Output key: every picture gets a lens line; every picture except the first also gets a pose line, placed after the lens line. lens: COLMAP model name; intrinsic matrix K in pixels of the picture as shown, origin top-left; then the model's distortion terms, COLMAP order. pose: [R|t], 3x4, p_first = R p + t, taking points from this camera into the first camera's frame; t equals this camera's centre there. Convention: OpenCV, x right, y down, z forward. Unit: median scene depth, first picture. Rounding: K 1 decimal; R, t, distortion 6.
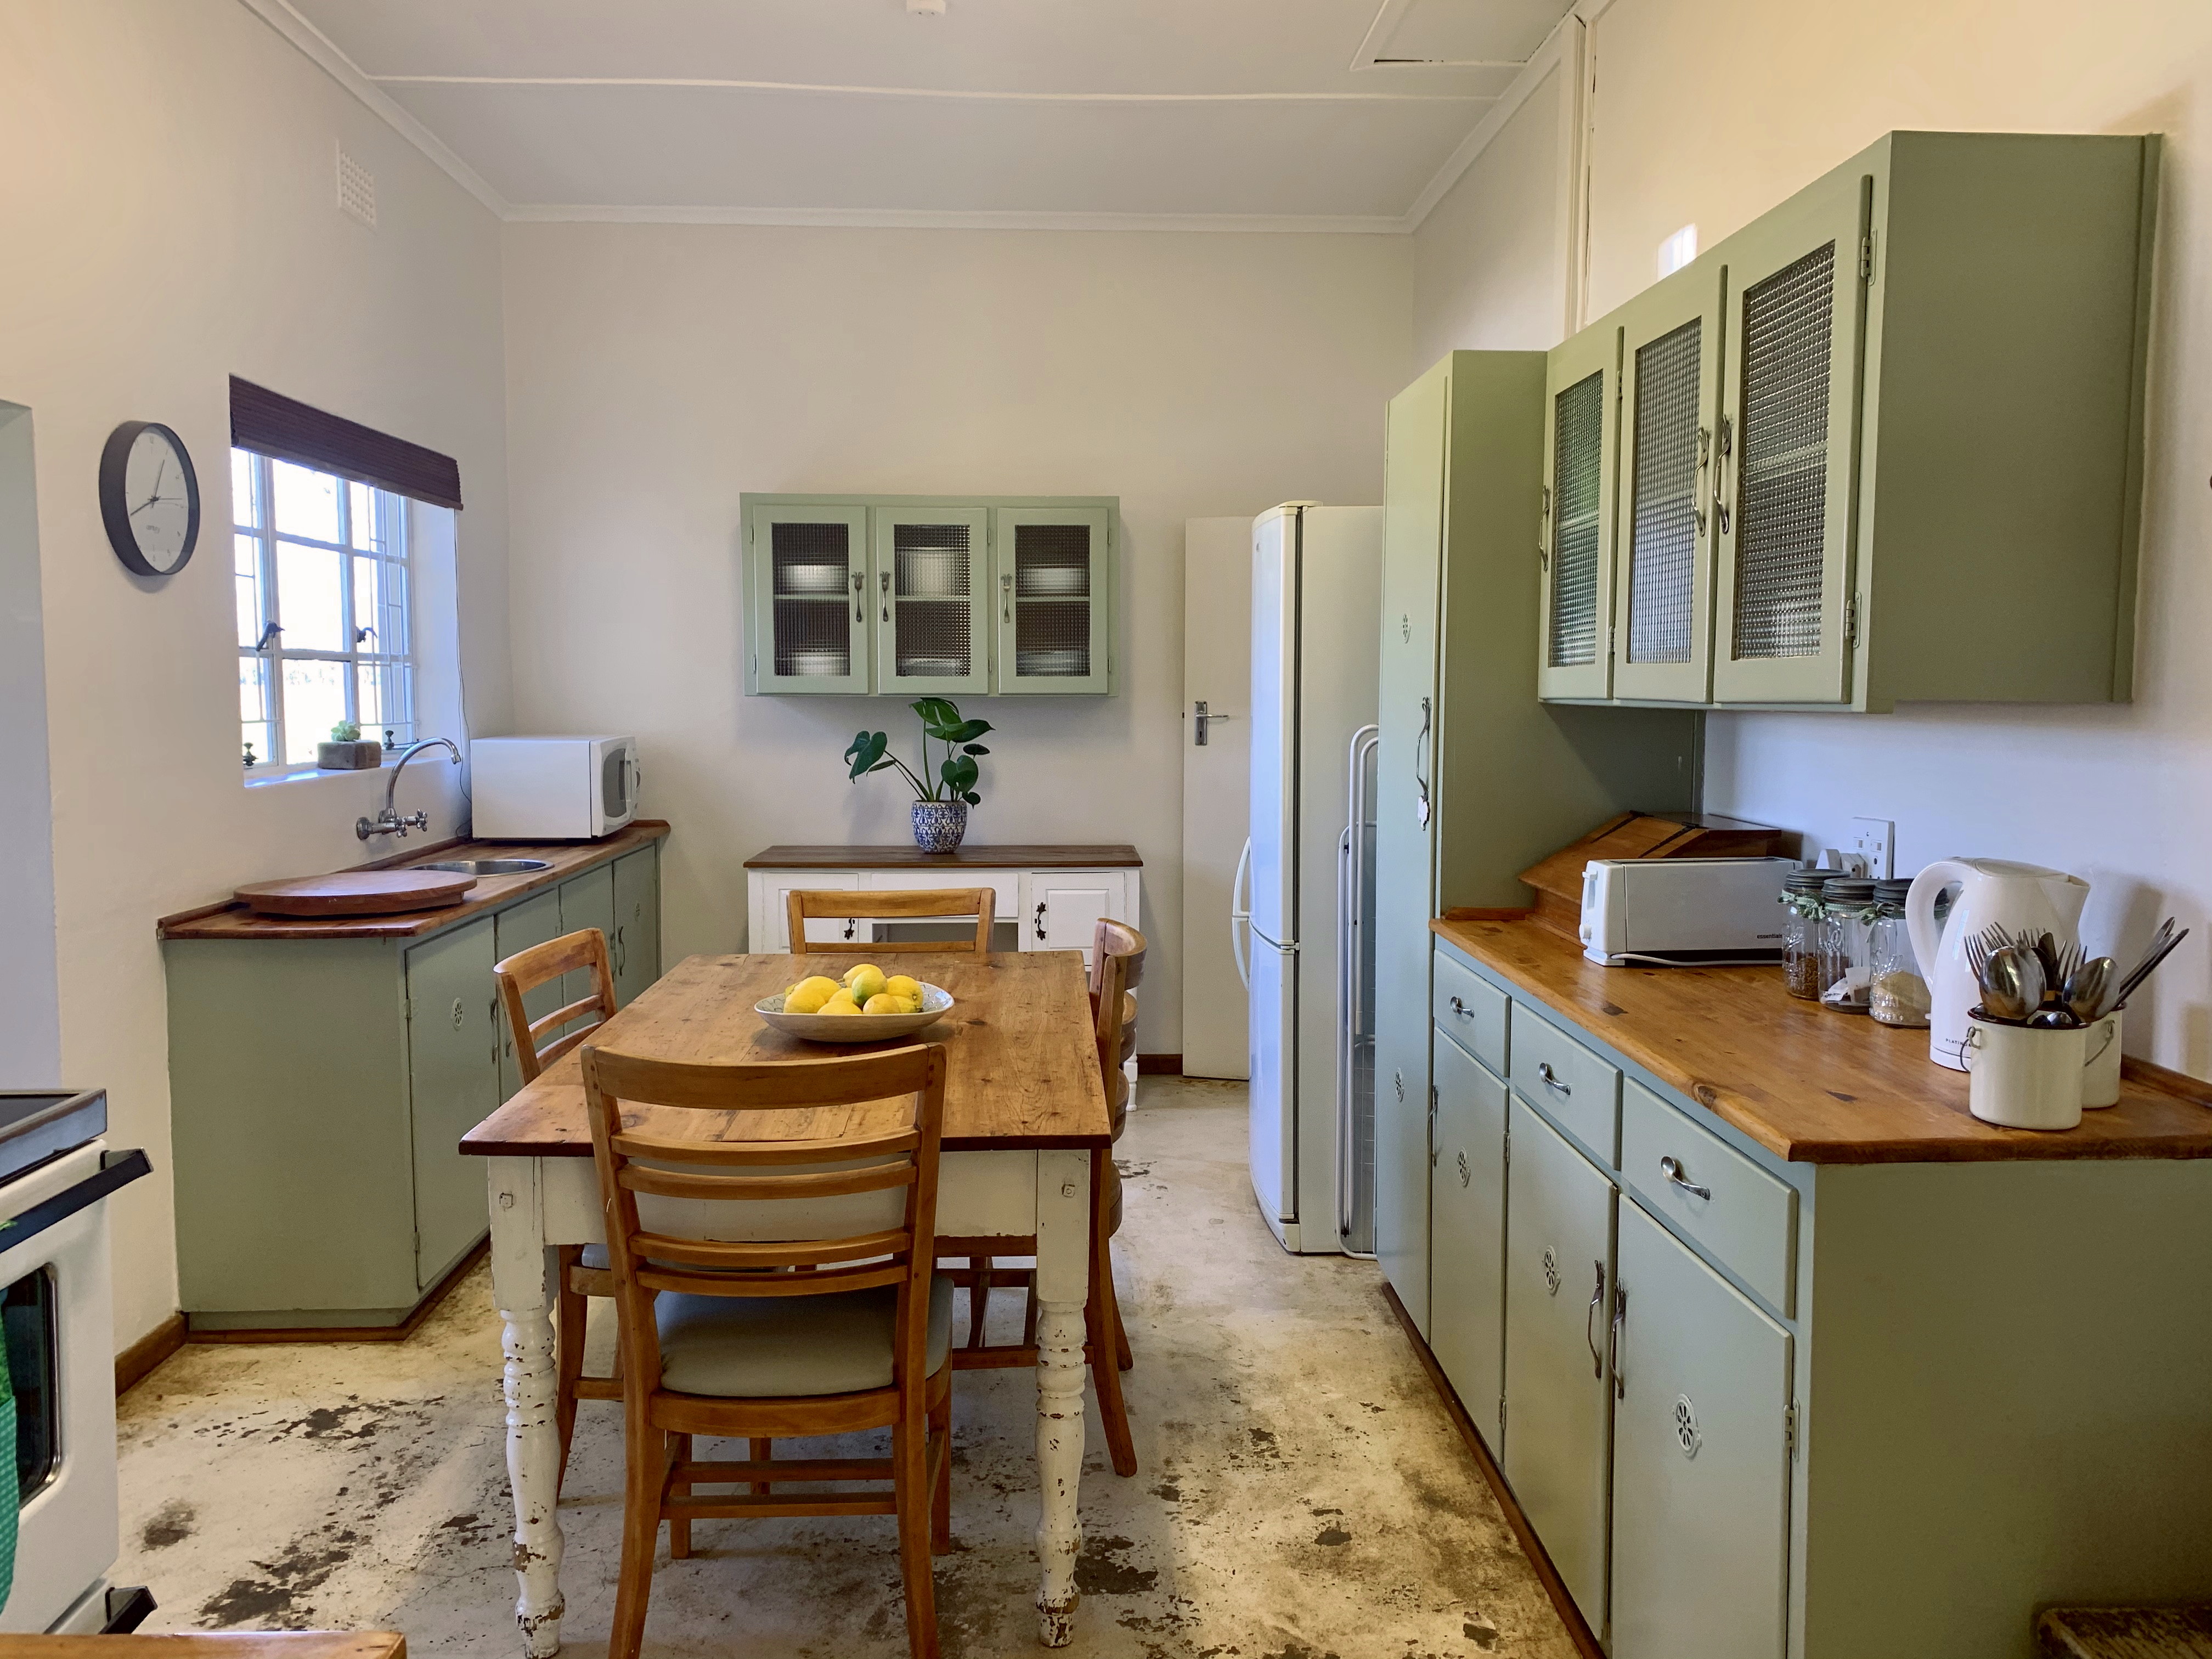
lens RADIAL K [[1750.3, 0, 1106.1], [0, 1750.3, 832.5], [0, 0, 1]] dist [0.025270, -0.020705]
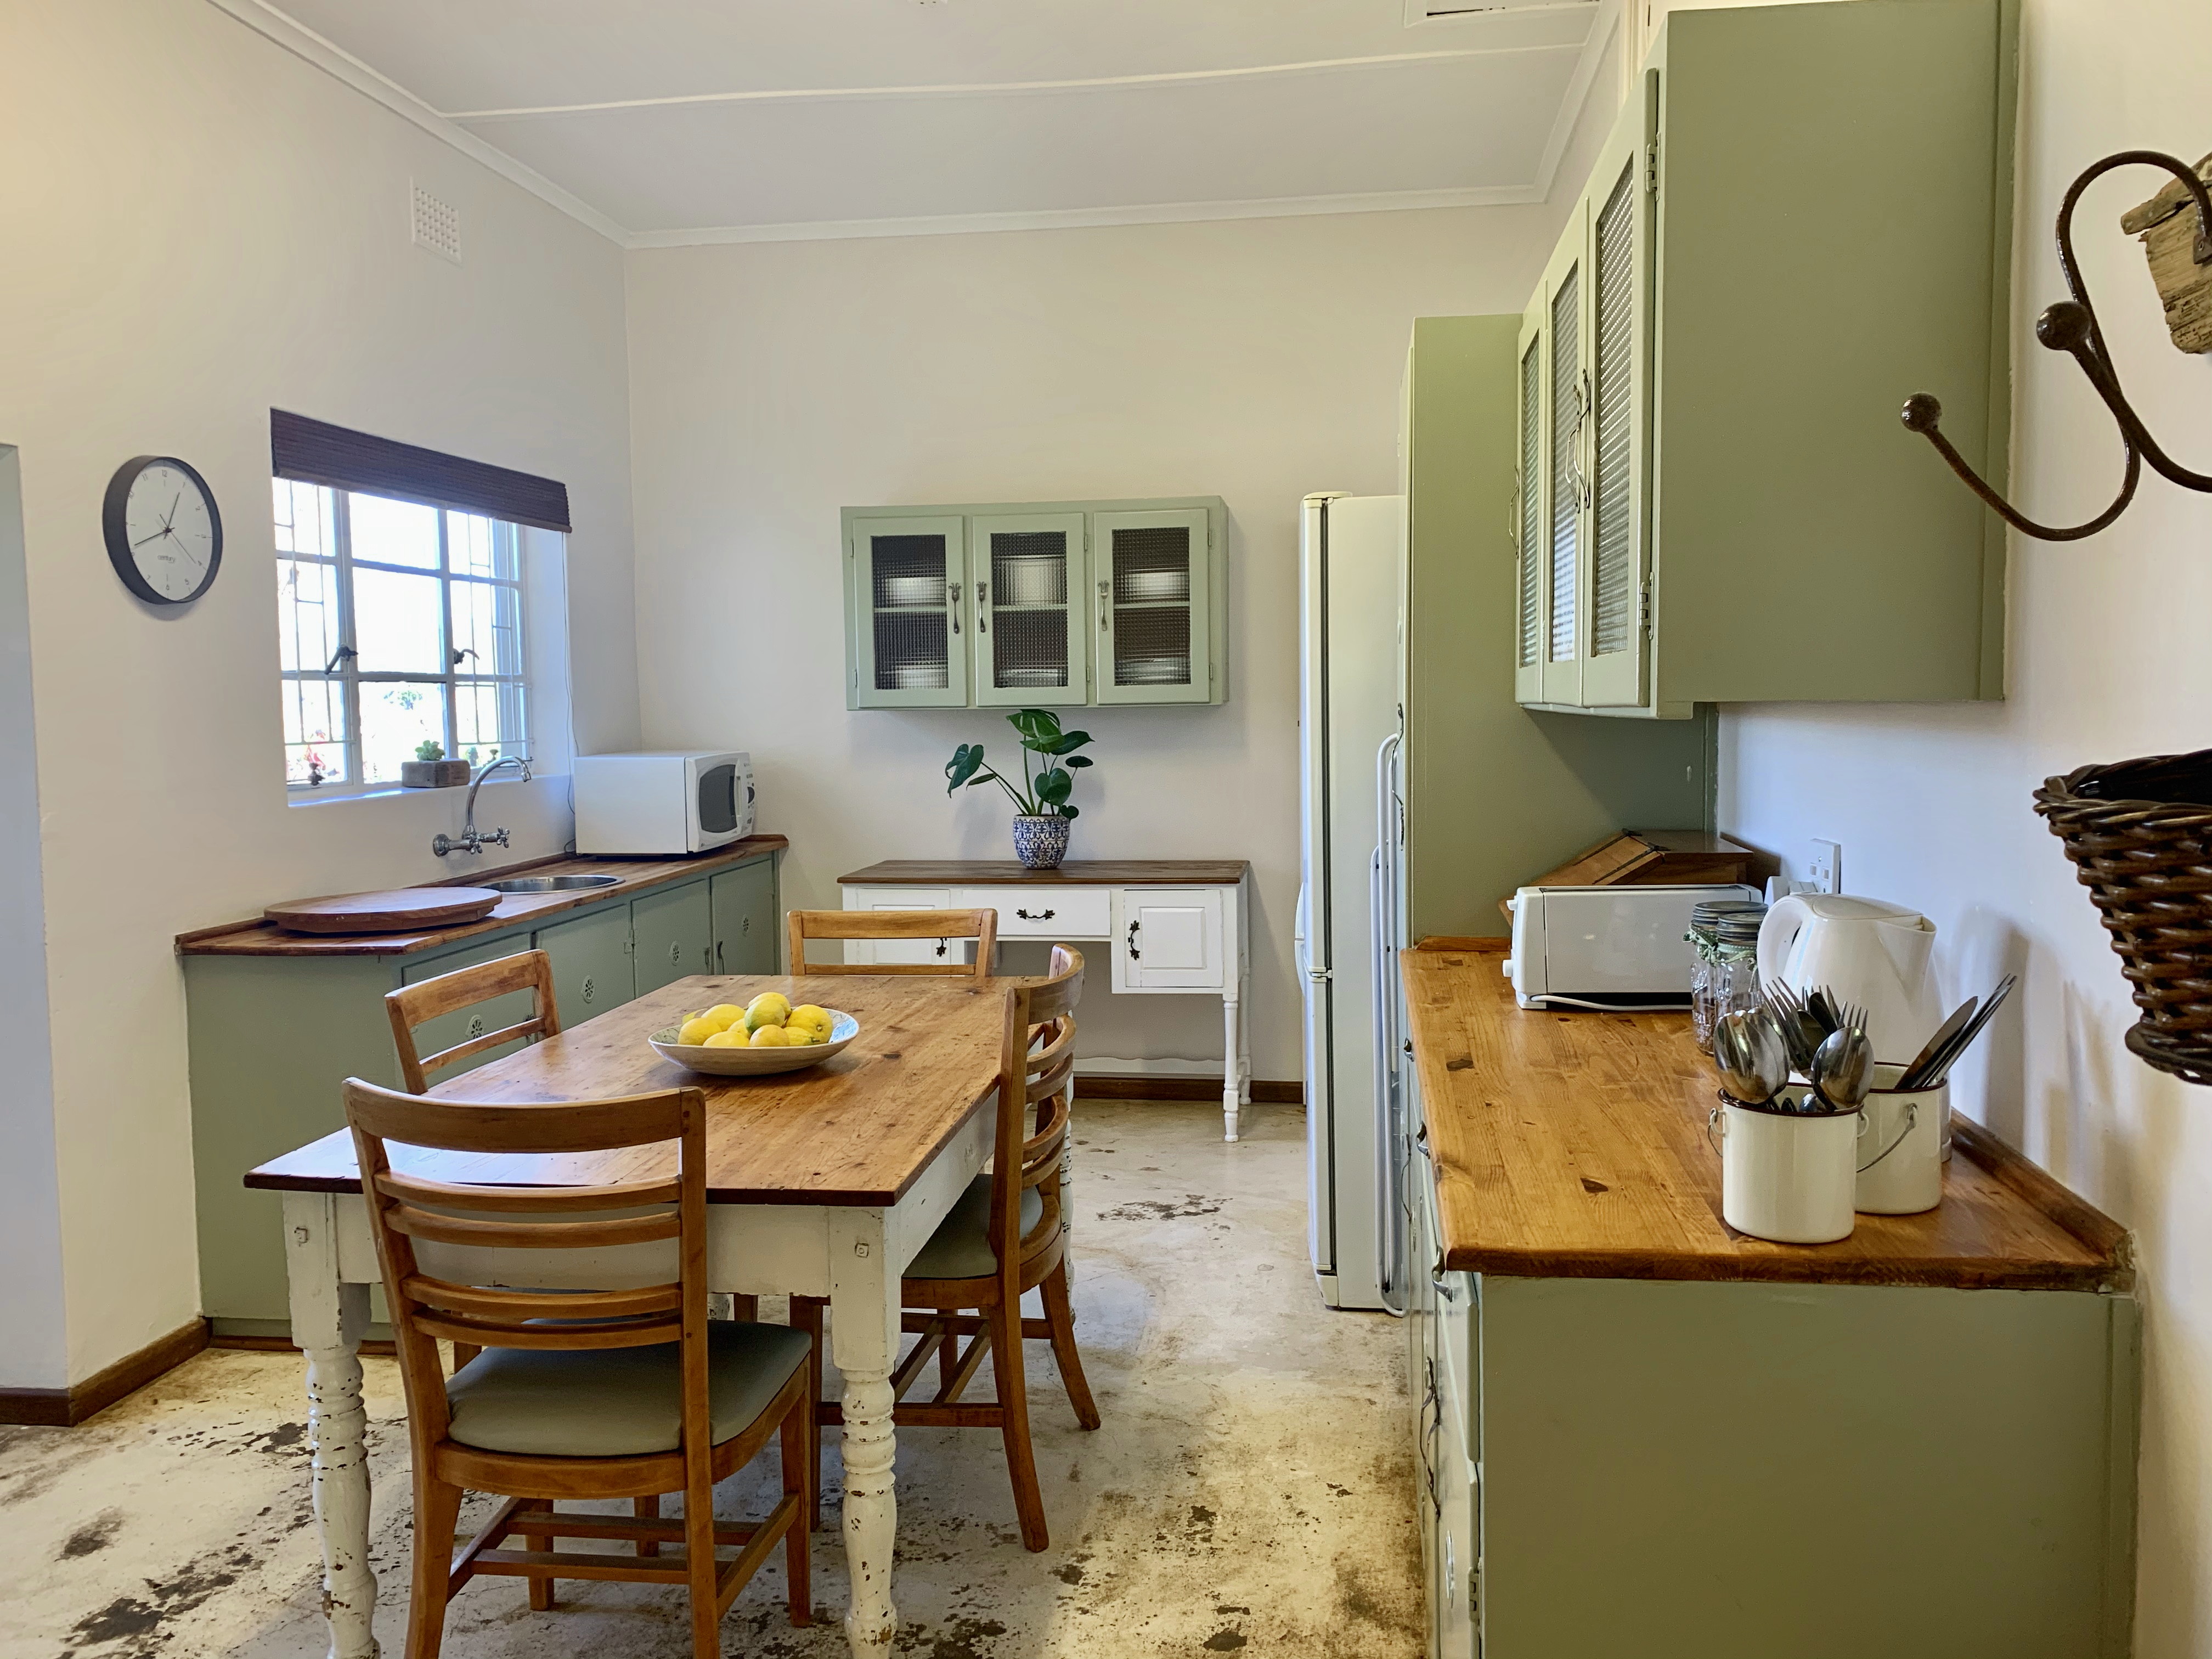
lens RADIAL K [[1750.3, 0, 1101.6], [0, 1750.3, 824.3], [0, 0, 1]] dist [0.025270, -0.020705]
pose [[0.983452, -0.002394, -0.181156, 0.185804], [0.000656, 0.999953, -0.009655, -0.005979], [0.181170, 0.009376, 0.983407, 0.081825]]
